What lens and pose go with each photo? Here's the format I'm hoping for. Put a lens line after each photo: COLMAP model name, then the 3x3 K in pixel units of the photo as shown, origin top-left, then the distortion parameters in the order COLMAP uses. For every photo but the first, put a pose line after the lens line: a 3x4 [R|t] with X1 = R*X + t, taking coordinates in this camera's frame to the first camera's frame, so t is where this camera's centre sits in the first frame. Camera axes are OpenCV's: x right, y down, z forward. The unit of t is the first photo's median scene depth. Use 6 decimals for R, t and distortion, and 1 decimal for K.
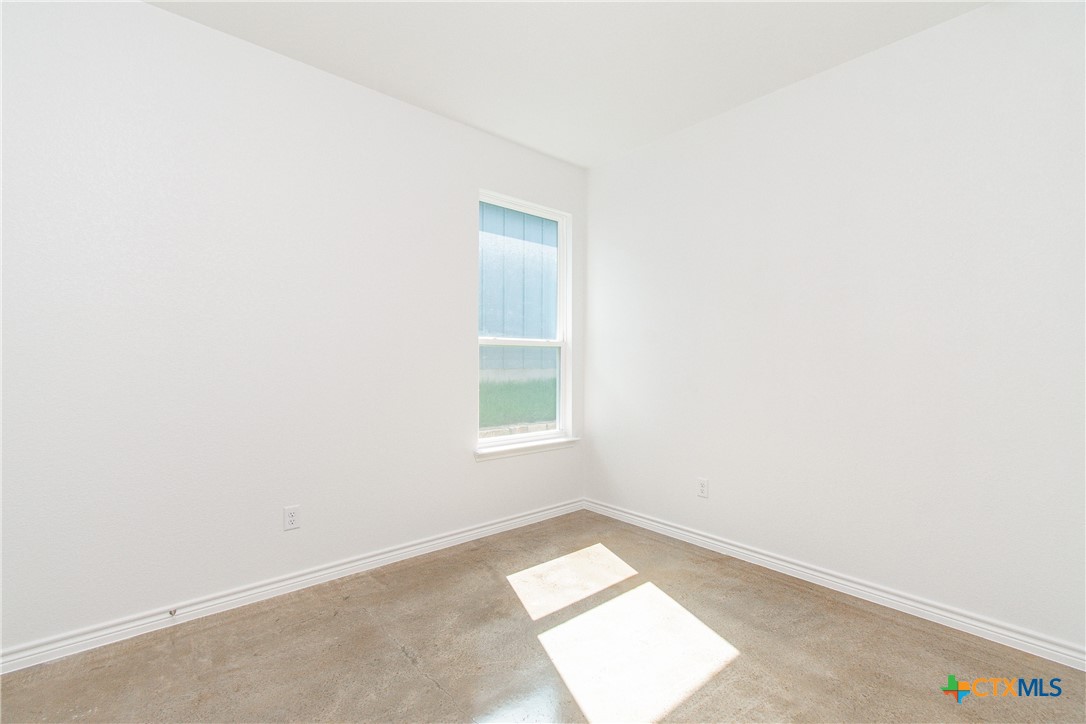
lens RADIAL K [[477.3, 0, 542.2], [0, 477.3, 361.4], [0, 0, 1]] dist [0.004180, -0.002734]
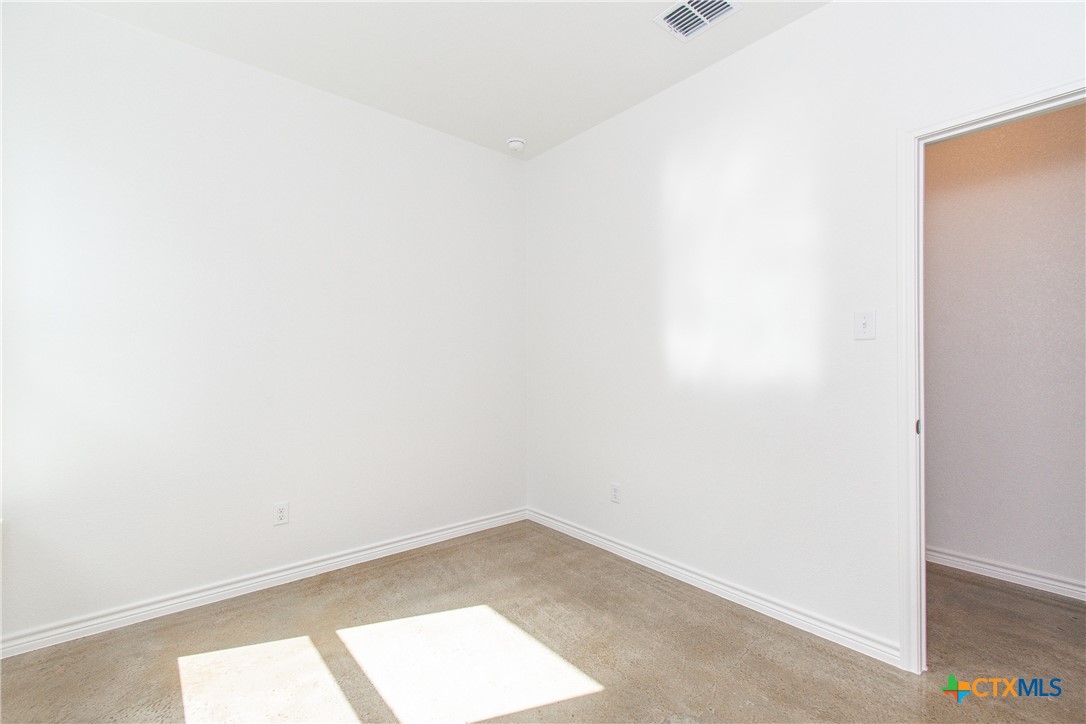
lens RADIAL K [[477.3, 0, 543.7], [0, 477.3, 361.8], [0, 0, 1]] dist [0.004180, -0.002734]
pose [[0.018157, -0.004740, 0.999824, -0.630809], [-0.001843, 0.999987, 0.004774, -0.013377], [-0.999833, -0.001929, 0.018148, 0.655345]]
